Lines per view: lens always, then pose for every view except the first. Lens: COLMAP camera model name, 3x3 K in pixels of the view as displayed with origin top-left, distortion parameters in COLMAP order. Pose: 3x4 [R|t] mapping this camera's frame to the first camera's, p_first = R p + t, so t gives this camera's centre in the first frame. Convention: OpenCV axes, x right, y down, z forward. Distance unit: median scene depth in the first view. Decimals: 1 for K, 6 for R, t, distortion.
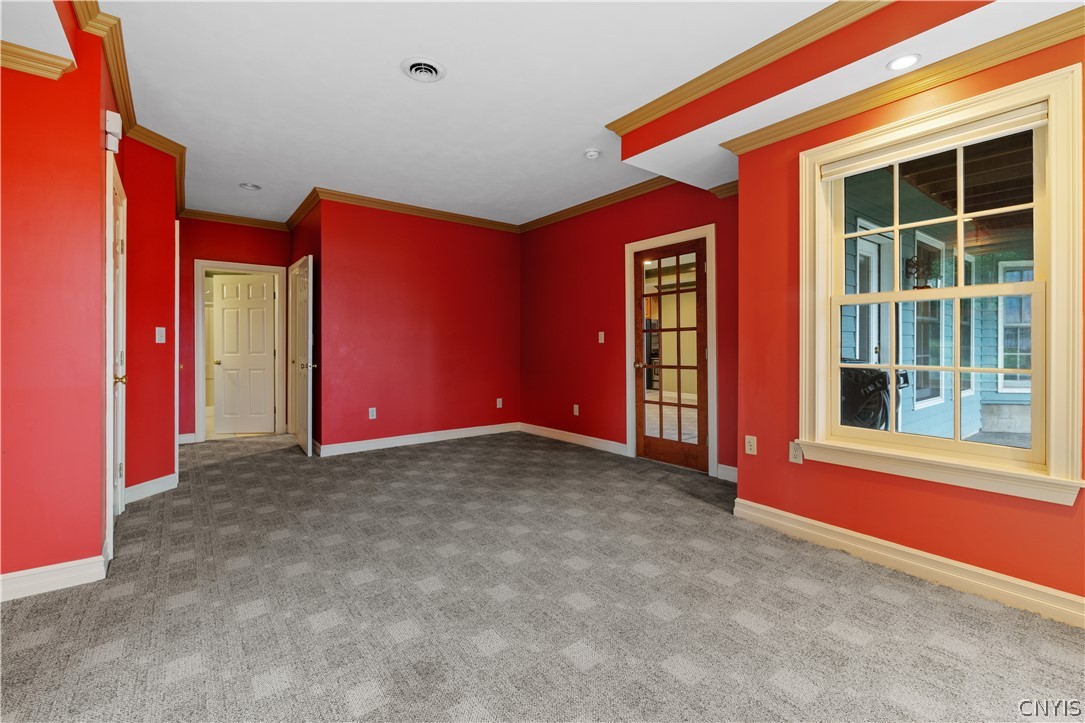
lens RADIAL K [[476.6, 0, 540.8], [0, 476.6, 347.3], [0, 0, 1]] dist [-0.000117, 0.000254]
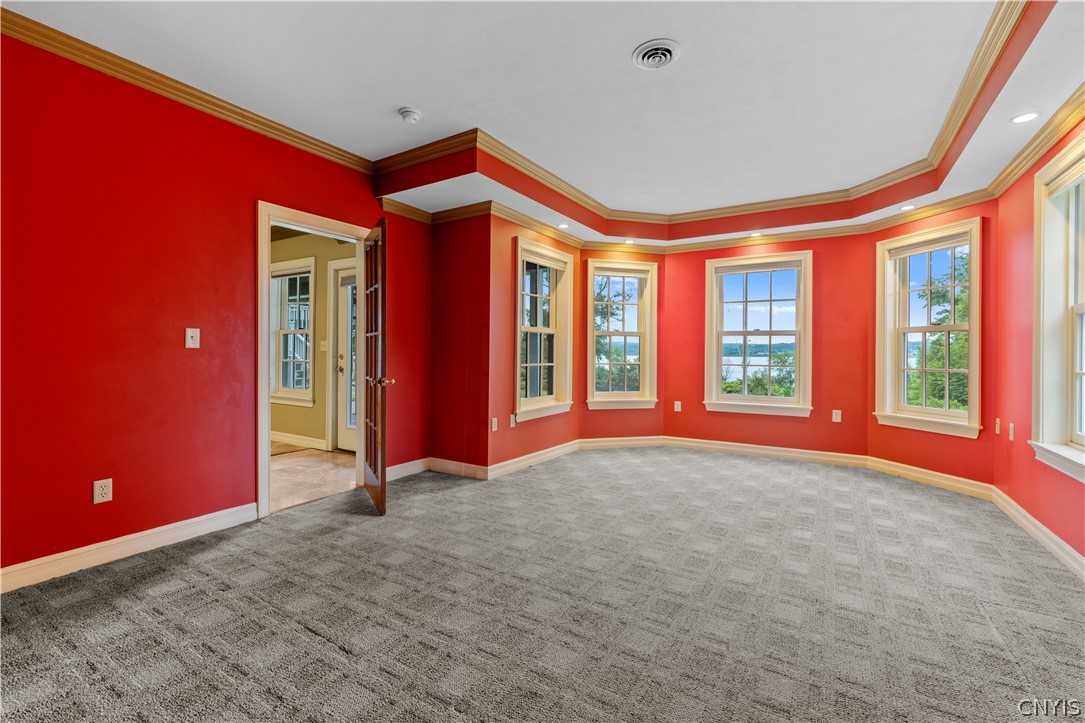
lens RADIAL K [[471.7, 0, 543.7], [0, 471.7, 352.1], [0, 0, 1]] dist [-0.002228, 0.000974]
pose [[-0.359794, -0.001080, 0.933031, -0.808135], [-0.001685, 0.999998, 0.000507, -0.007985], [-0.933030, -0.001390, -0.359795, 1.210788]]
